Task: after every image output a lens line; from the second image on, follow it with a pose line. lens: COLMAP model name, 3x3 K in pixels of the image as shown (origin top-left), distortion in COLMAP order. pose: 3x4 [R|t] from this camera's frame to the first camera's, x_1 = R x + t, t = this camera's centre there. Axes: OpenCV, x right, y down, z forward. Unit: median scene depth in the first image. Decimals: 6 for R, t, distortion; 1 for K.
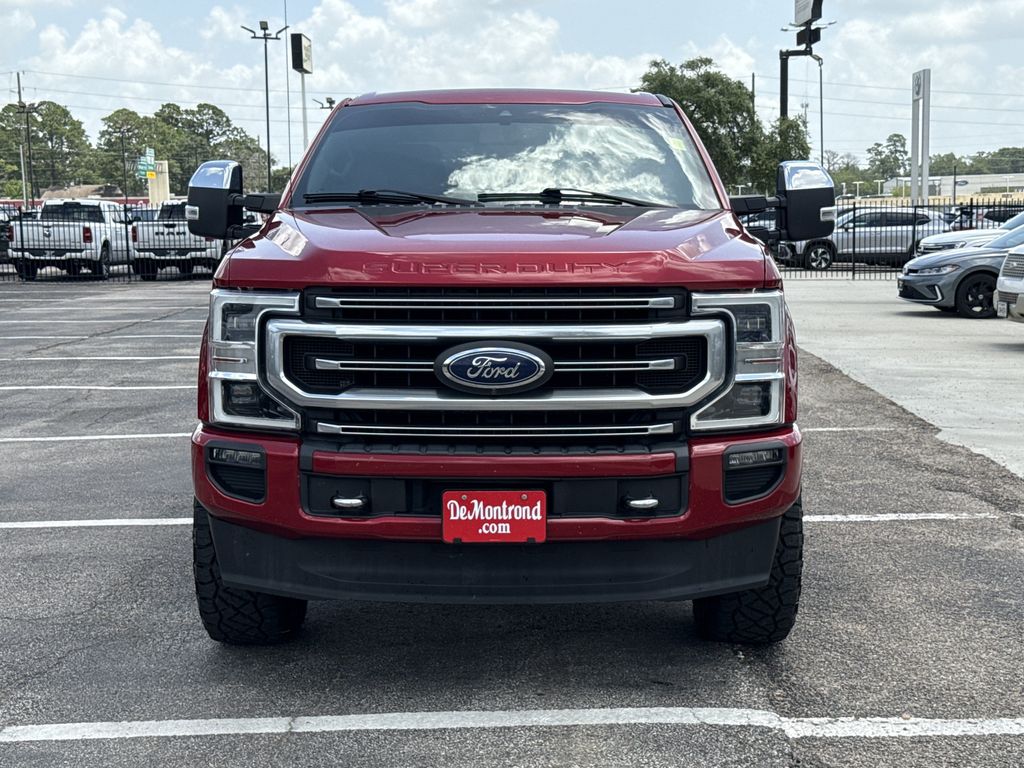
lens RADIAL K [[1495.2, 0, 512.0], [0, 1495.2, 384.0], [0, 0, 1]] dist [0.141342, -0.052957]
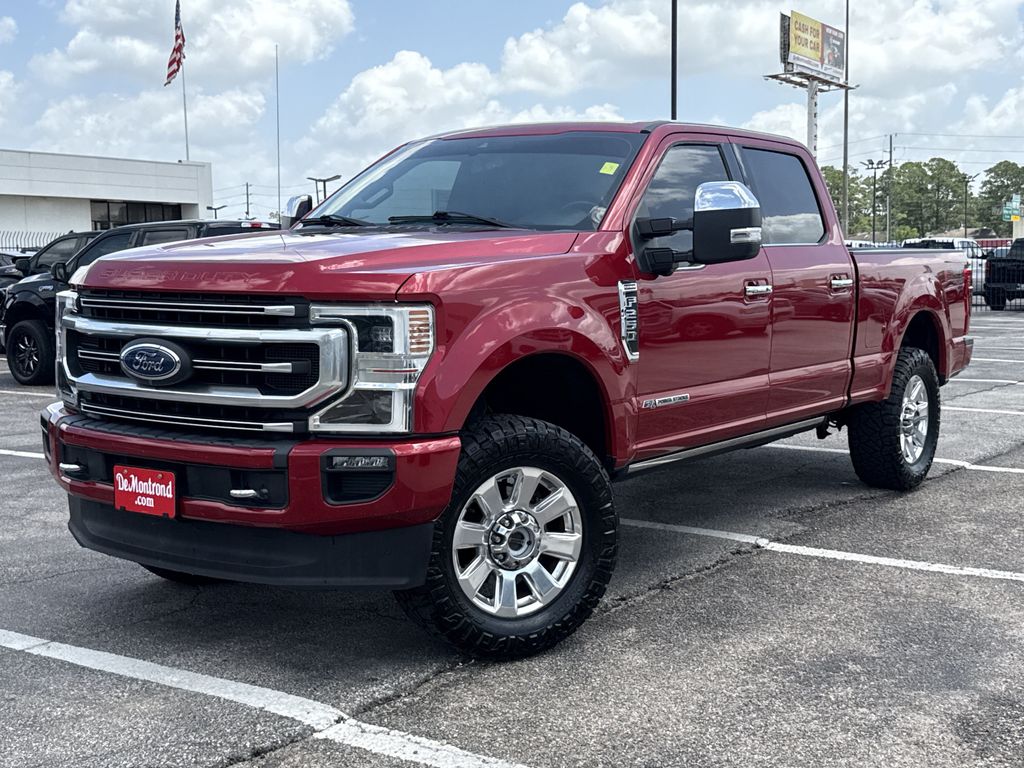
lens RADIAL K [[1301.9, 0, 564.3], [0, 1301.9, 297.2], [0, 0, 1]] dist [0.105827, -0.095990]
pose [[0.833877, 0.026148, -0.551330, 0.785978], [-0.069309, 0.995931, -0.057594, -0.023033], [0.547581, 0.086239, 0.832297, 0.312546]]
